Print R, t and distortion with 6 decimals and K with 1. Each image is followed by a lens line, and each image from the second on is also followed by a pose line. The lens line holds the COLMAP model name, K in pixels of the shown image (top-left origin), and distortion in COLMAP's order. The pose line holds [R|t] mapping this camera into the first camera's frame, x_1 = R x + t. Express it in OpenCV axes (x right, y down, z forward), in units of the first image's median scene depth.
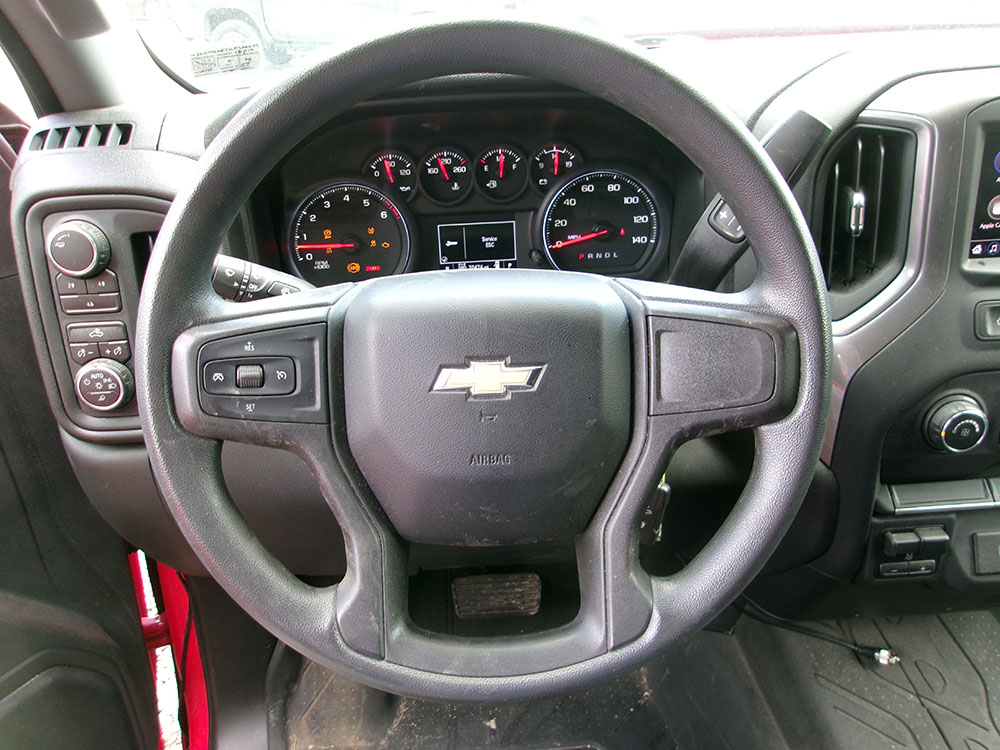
lens RADIAL K [[780.3, 0, 500.4], [0, 780.3, 377.4], [0, 0, 1]] dist [-0.045531, -0.001075]
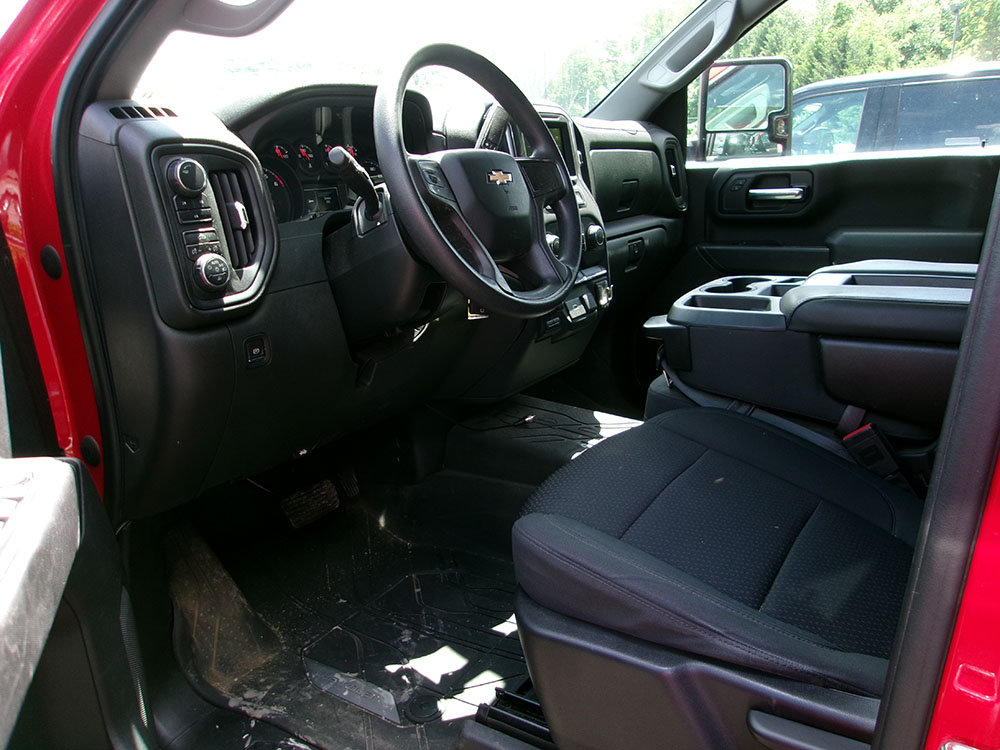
lens RADIAL K [[780.3, 0, 500.7], [0, 780.3, 373.4], [0, 0, 1]] dist [-0.045531, -0.001075]
pose [[0.611876, -0.206920, 0.763408, -1.342108], [0.377542, 0.924530, -0.052011, 0.466567], [-0.695032, 0.320043, 0.643819, -0.242224]]
